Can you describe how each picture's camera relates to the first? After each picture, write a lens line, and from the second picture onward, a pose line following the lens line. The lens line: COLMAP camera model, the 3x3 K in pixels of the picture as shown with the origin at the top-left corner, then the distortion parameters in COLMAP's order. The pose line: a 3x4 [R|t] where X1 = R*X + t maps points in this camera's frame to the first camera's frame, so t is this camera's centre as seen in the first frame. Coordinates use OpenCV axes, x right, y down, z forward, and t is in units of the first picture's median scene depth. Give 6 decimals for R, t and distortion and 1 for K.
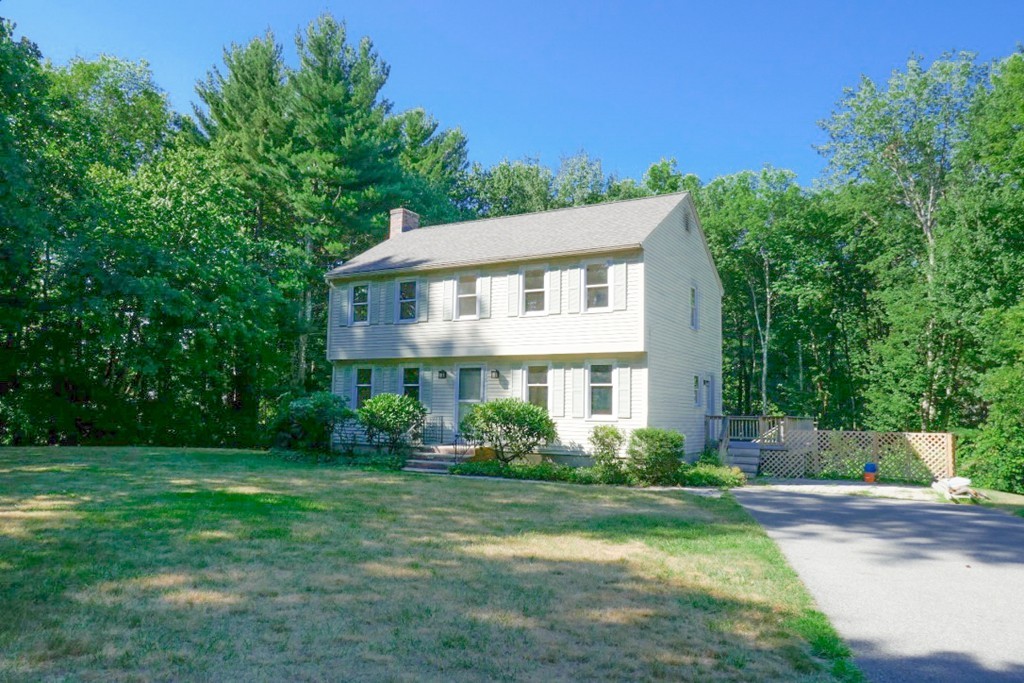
lens RADIAL K [[884.1, 0, 515.4], [0, 884.1, 324.2], [0, 0, 1]] dist [-0.164408, 0.167795]
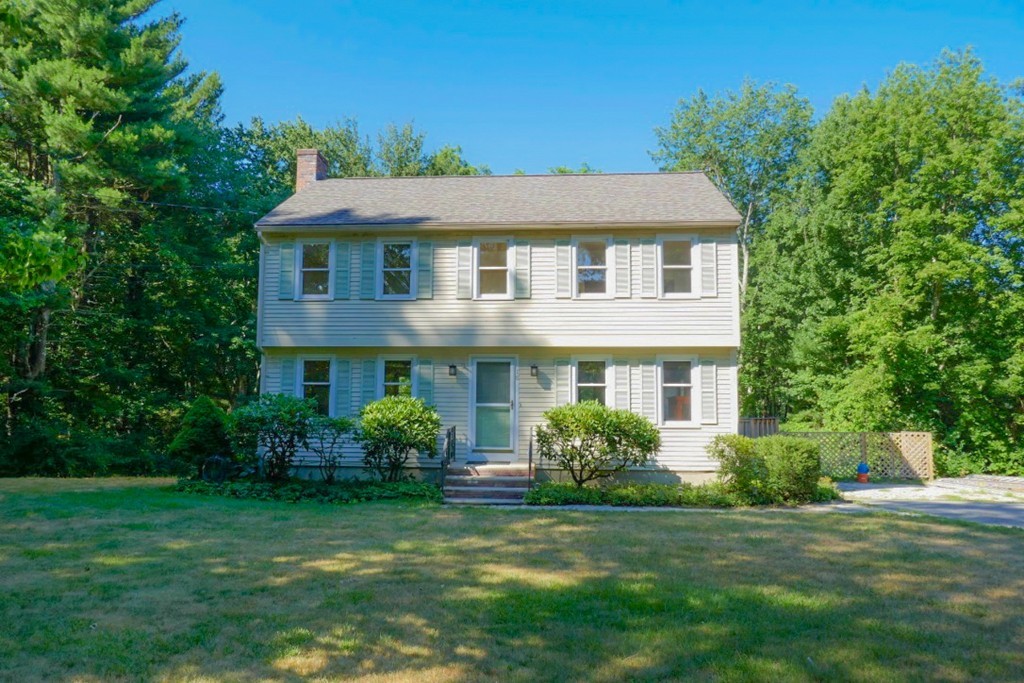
lens RADIAL K [[837.1, 0, 512.0], [0, 837.1, 341.5], [0, 0, 1]] dist [-0.142199, 0.146652]
pose [[0.868089, 0.027544, 0.495644, -0.400809], [-0.040205, 0.999080, 0.014896, 0.019909], [-0.494778, -0.032859, 0.868398, 0.360181]]
